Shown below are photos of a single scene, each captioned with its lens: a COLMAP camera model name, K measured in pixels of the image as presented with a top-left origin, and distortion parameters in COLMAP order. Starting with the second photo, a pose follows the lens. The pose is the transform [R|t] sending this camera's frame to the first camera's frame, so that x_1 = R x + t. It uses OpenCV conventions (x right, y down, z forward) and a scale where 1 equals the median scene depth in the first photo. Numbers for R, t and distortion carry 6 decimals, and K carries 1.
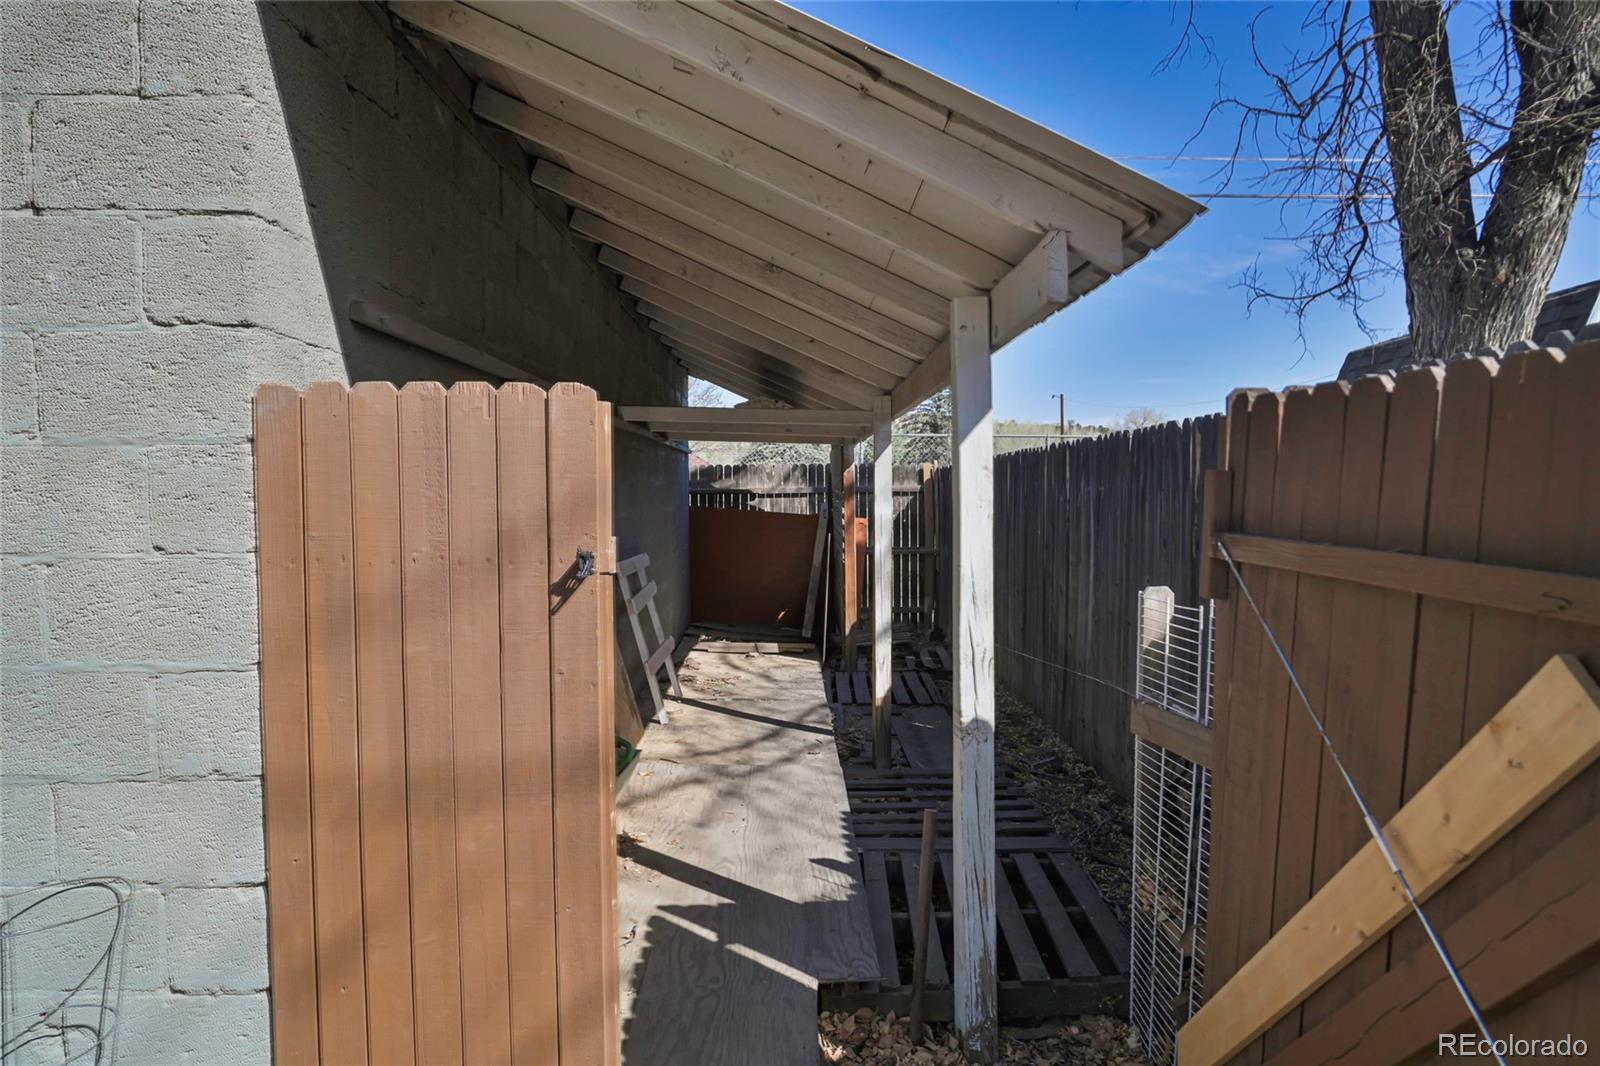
lens RADIAL K [[927.3, 0, 805.1], [0, 927.3, 539.4], [0, 0, 1]] dist [-0.026550, 0.000449]
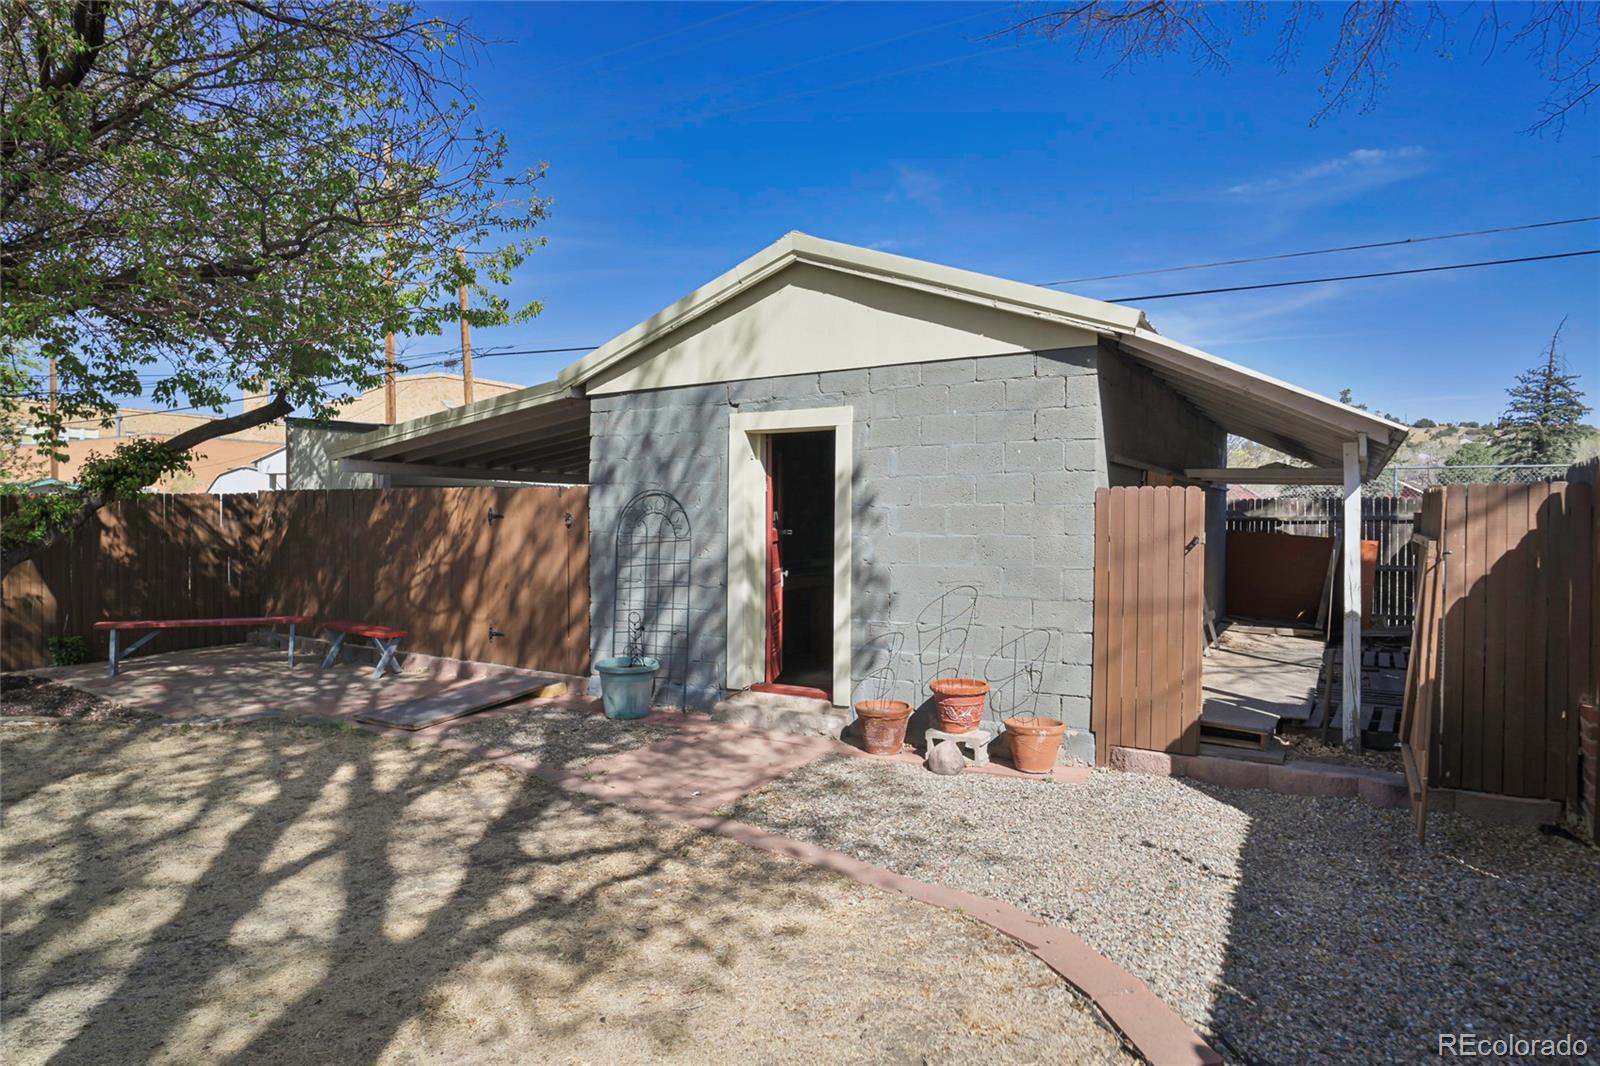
lens RADIAL K [[927.3, 0, 805.1], [0, 927.3, 539.4], [0, 0, 1]] dist [-0.026550, 0.000449]
pose [[0.852349, 0.017402, -0.522684, 0.187124], [-0.032228, 0.999294, -0.019285, 0.082502], [0.521980, 0.033282, 0.852308, -1.594857]]
